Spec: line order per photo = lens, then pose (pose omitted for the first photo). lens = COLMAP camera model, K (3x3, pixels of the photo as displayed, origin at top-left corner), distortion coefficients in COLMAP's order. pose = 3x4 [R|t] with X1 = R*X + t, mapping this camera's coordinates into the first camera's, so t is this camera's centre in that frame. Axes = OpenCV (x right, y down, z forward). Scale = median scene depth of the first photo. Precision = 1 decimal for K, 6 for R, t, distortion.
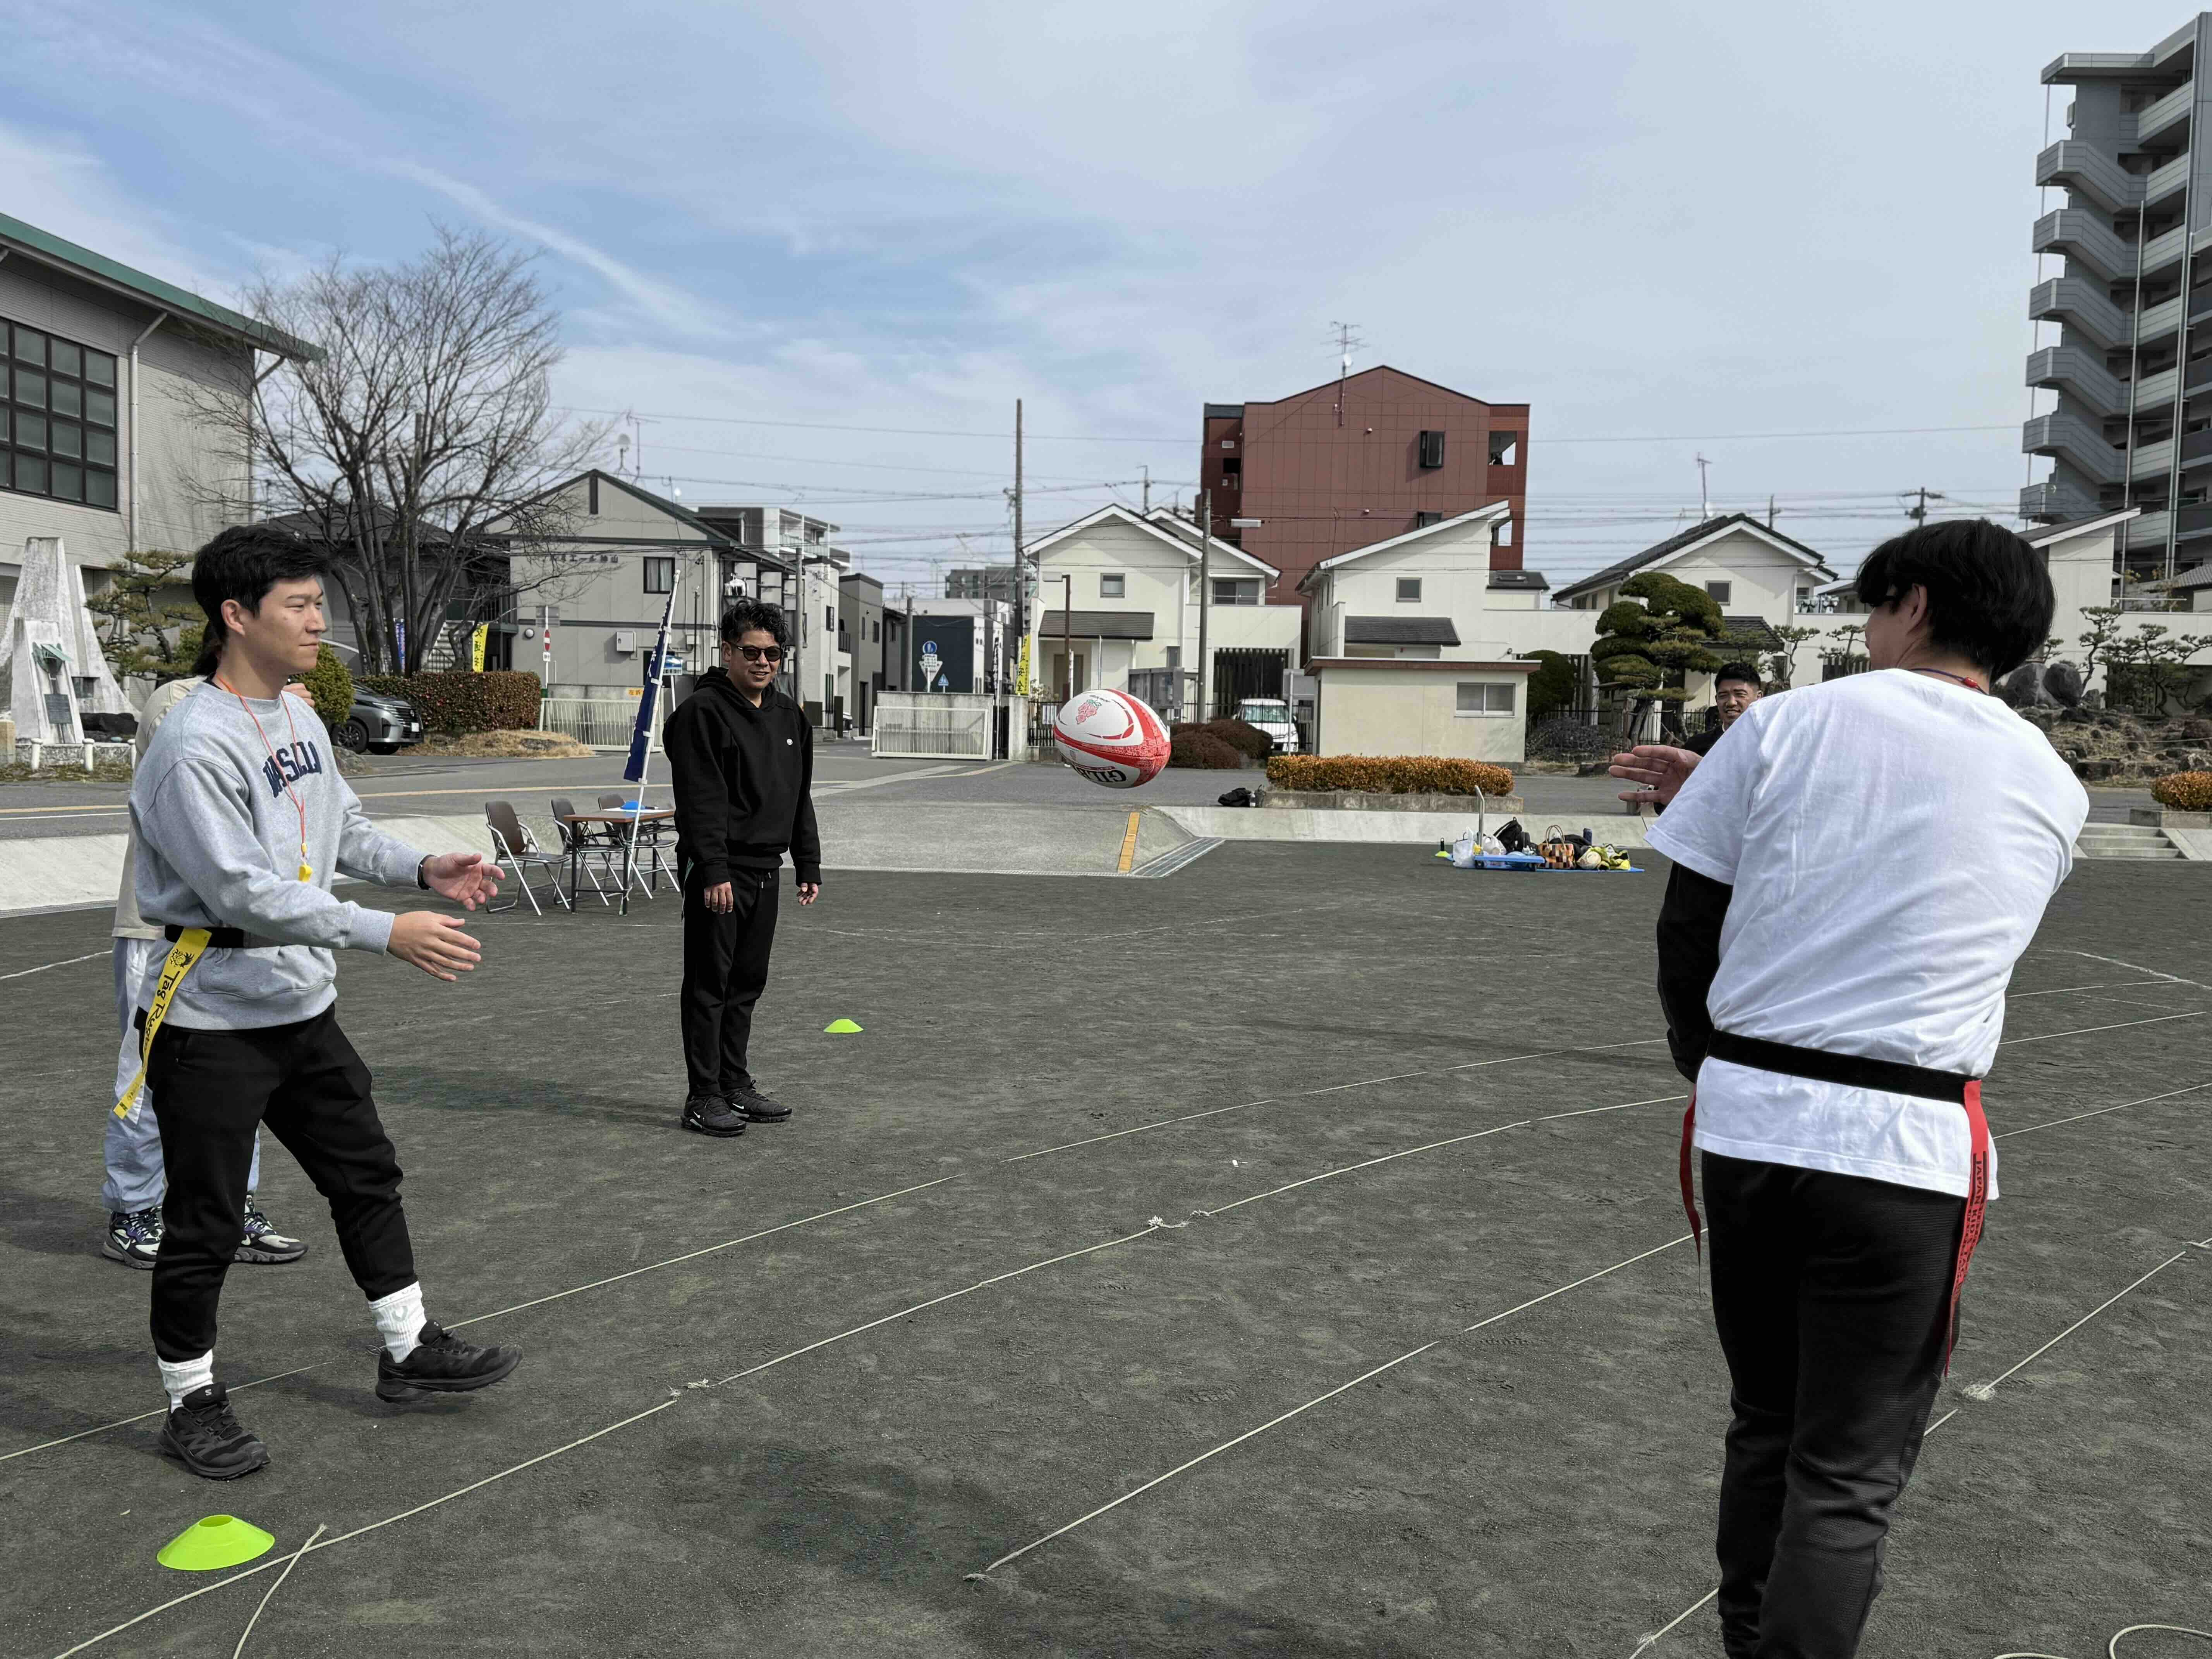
lens RADIAL K [[1993.6, 0, 1105.0], [0, 1993.6, 834.0], [0, 0, 1]] dist [0.002312, -0.005263]
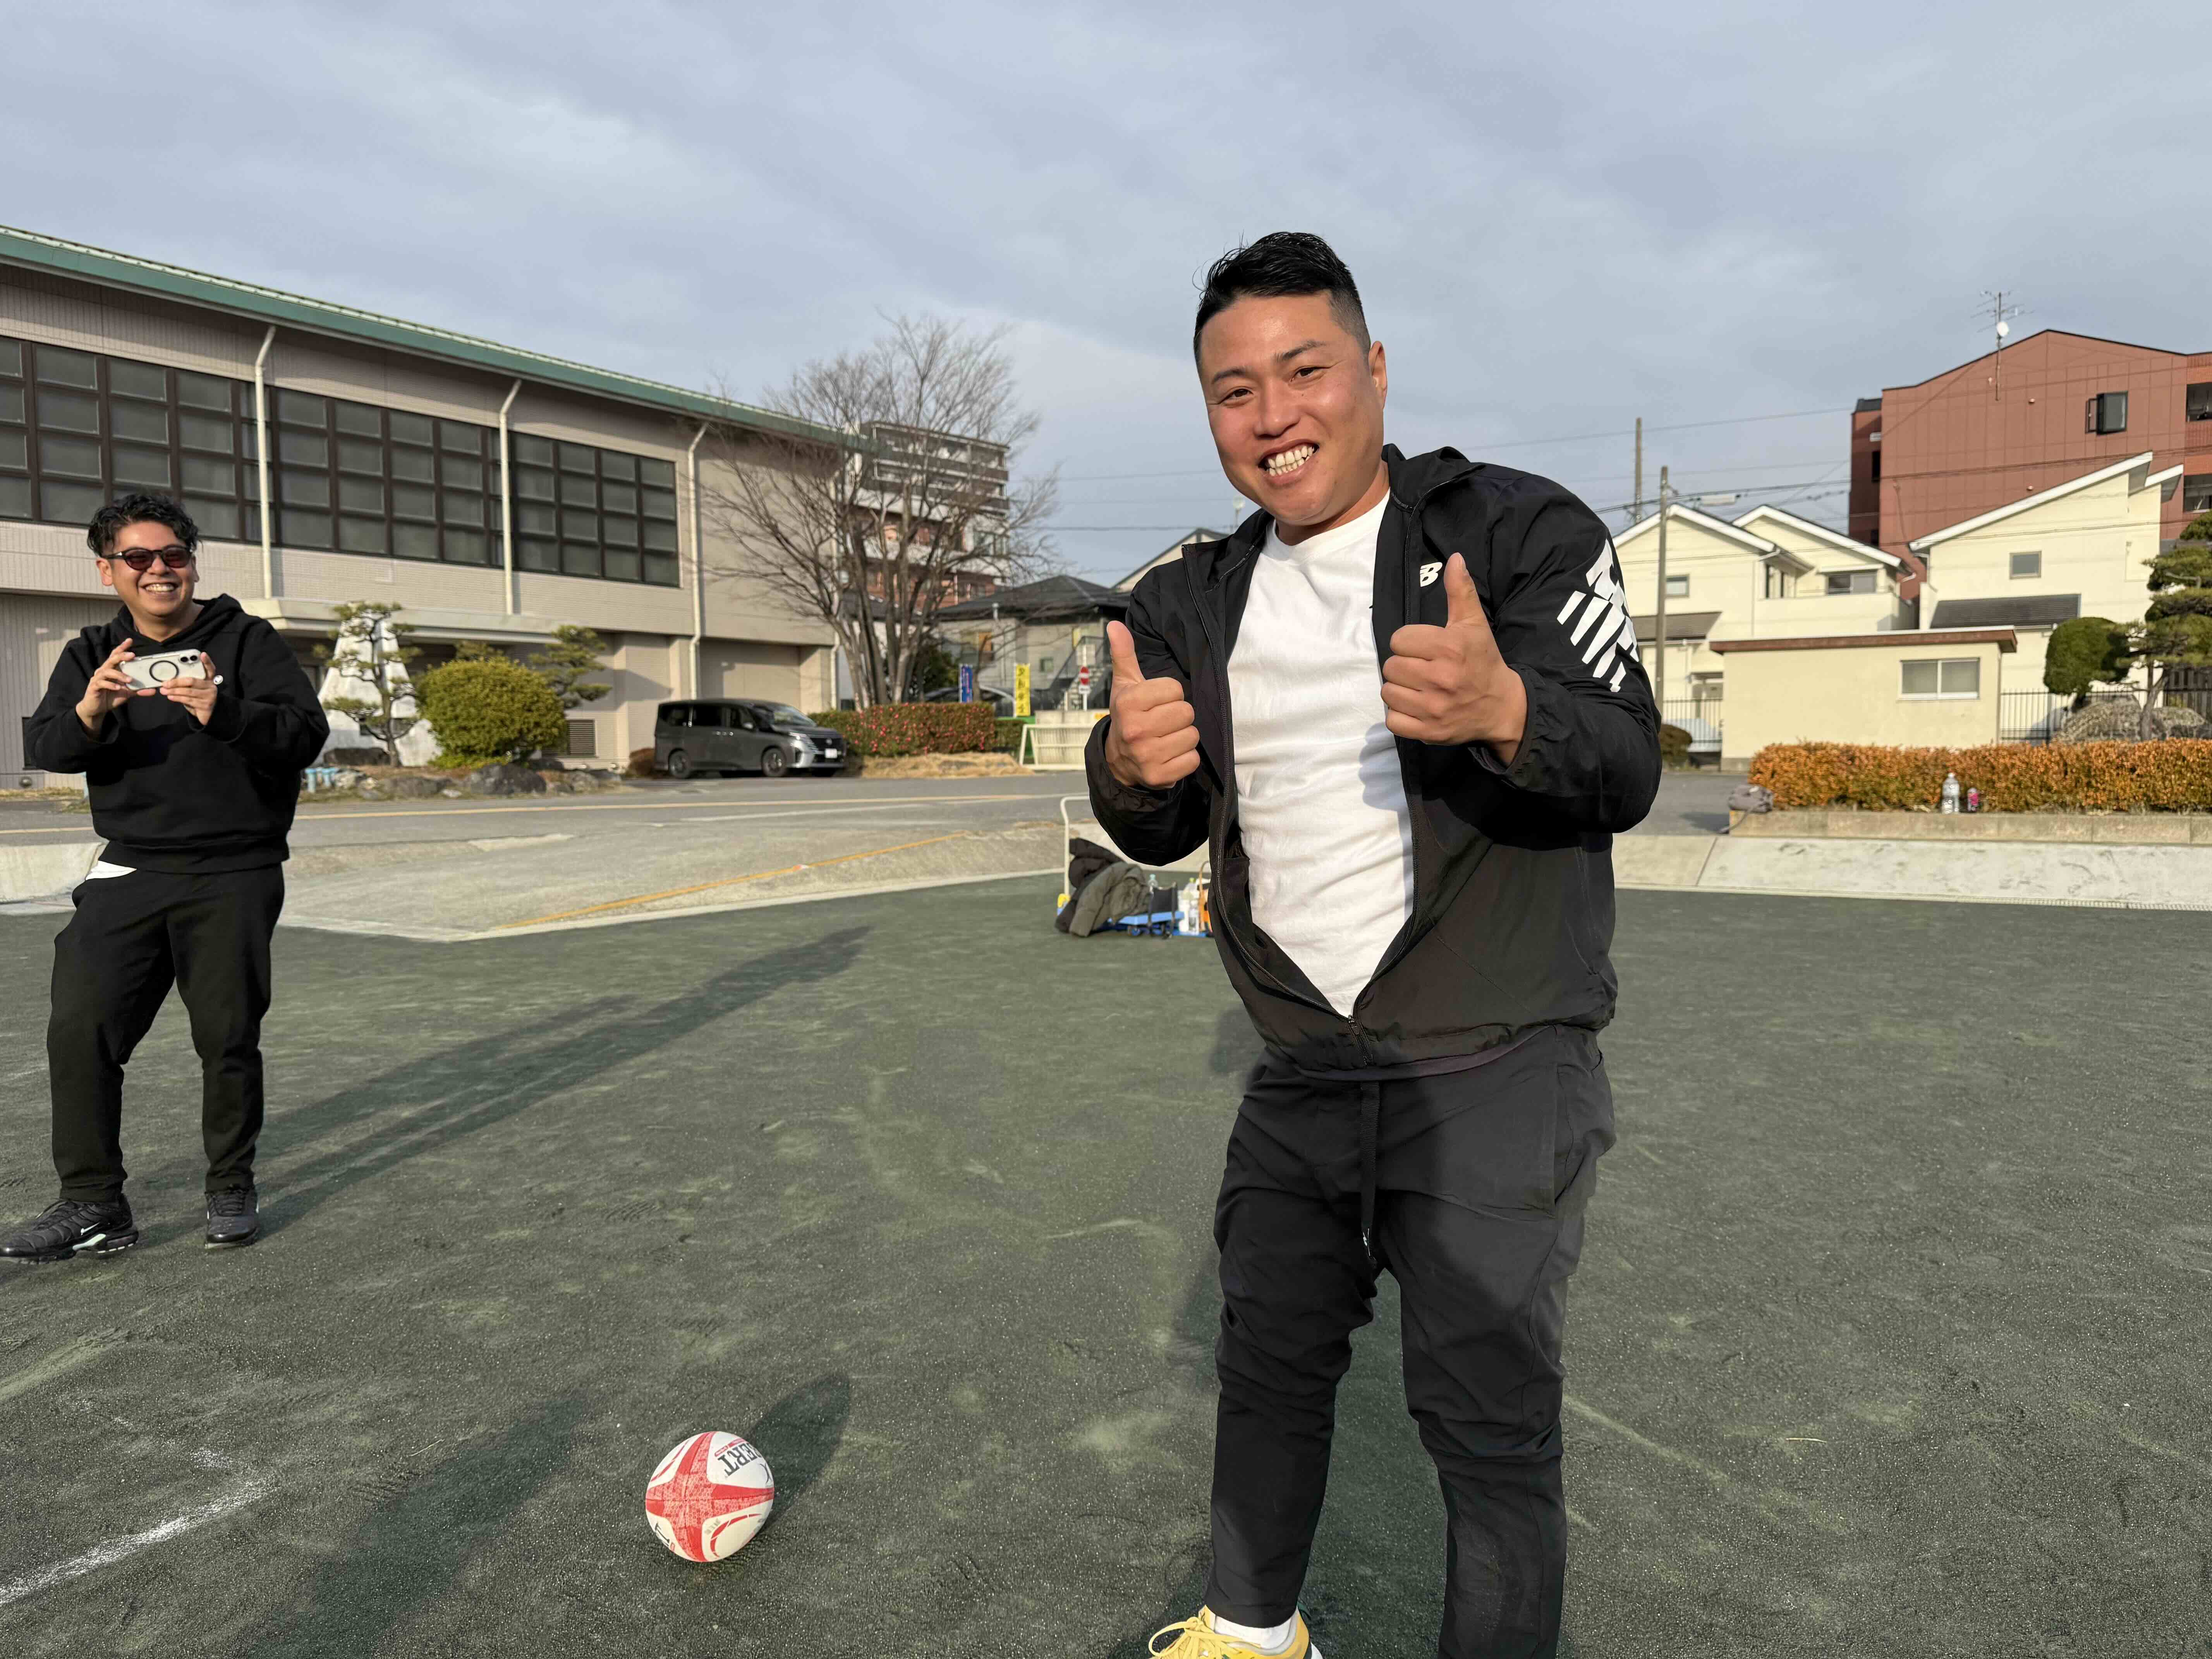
lens RADIAL K [[1563.5, 0, 1106.7], [0, 1563.5, 824.6], [0, 0, 1]] dist [-0.001956, -0.002460]
pose [[0.868647, -0.007405, -0.495375, 0.216002], [0.005507, 0.999971, -0.005291, -0.007188], [0.495400, 0.001868, 0.868663, 0.287392]]
